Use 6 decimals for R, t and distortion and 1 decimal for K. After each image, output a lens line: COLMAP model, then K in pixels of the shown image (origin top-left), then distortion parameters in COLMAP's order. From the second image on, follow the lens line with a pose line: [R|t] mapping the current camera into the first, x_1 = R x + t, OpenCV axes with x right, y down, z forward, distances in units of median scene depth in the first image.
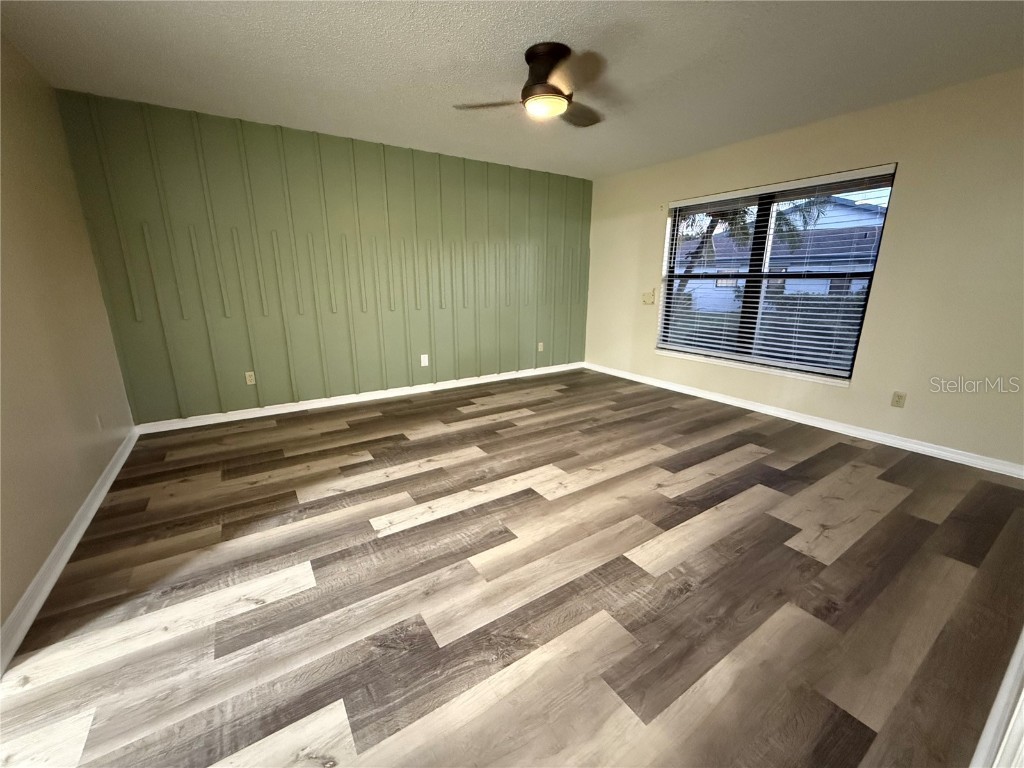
lens RADIAL K [[408.5, 0, 509.3], [0, 408.5, 384.0], [0, 0, 1]] dist [-0.000024, 0.000320]
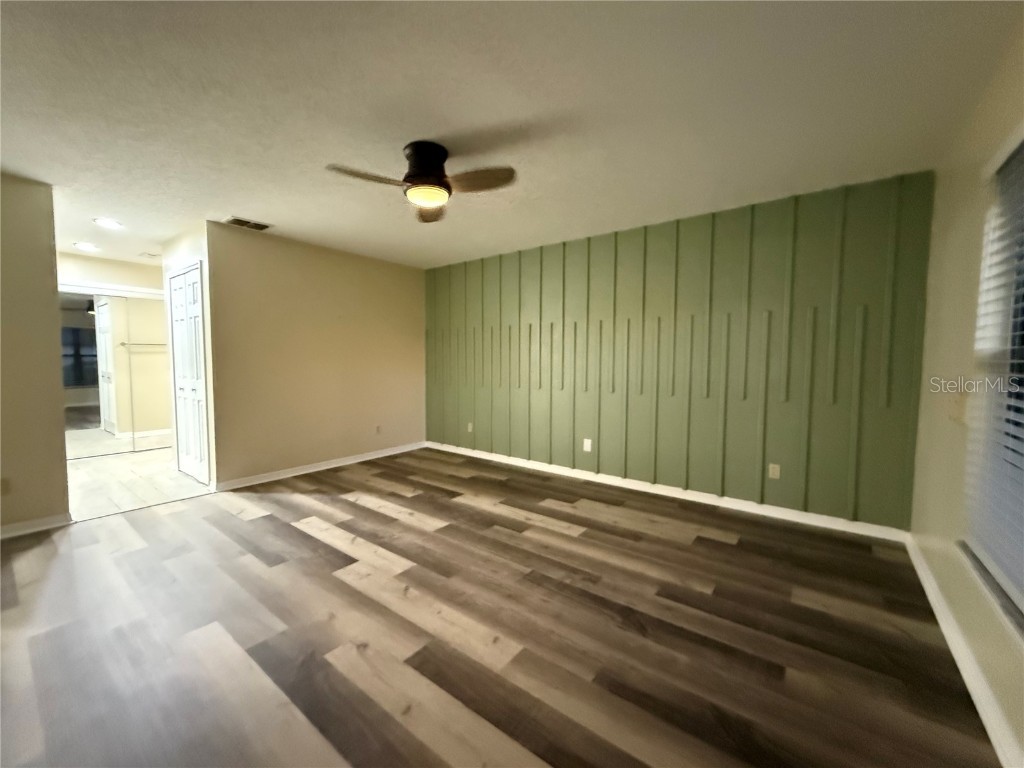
lens RADIAL K [[408.5, 0, 509.3], [0, 408.5, 384.0], [0, 0, 1]] dist [-0.000024, 0.000320]
pose [[0.327233, 0.054240, -0.943386, 0.879461], [-0.238723, 0.970712, -0.026995, -0.183377], [0.914292, 0.234042, 0.330598, 0.725582]]
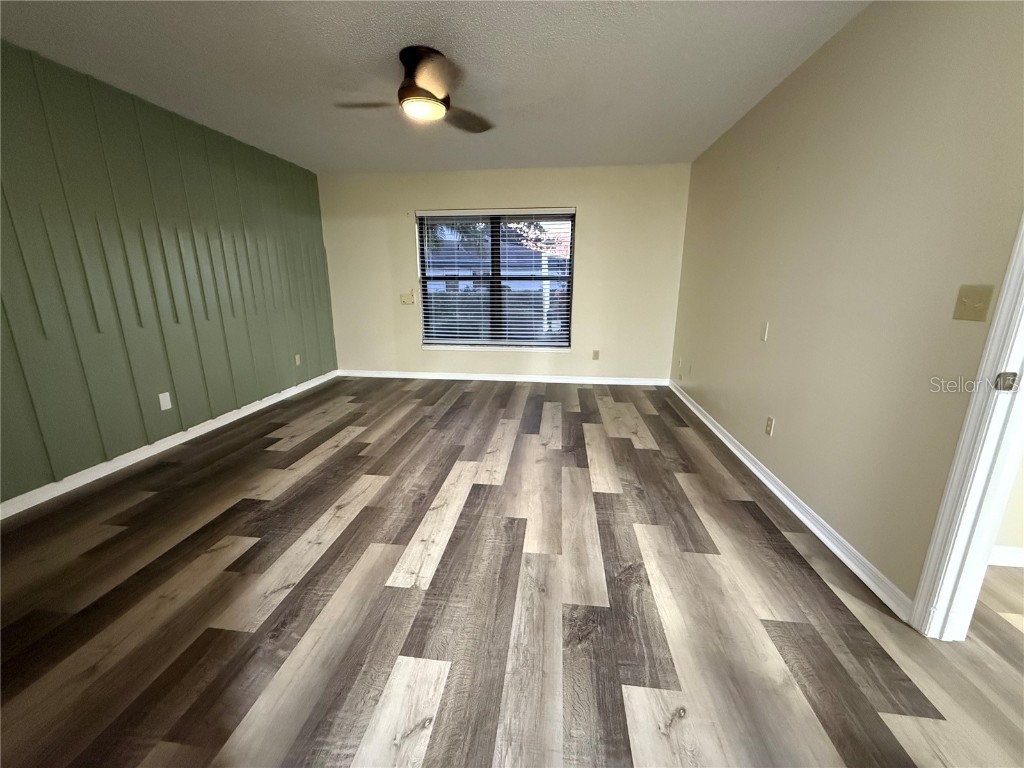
lens RADIAL K [[408.5, 0, 509.3], [0, 408.5, 384.0], [0, 0, 1]] dist [-0.000024, 0.000320]
pose [[0.646937, -0.188878, 0.738782, -0.484933], [0.190942, 0.978098, 0.082857, -0.048398], [-0.738251, 0.087461, 0.668832, 0.178281]]
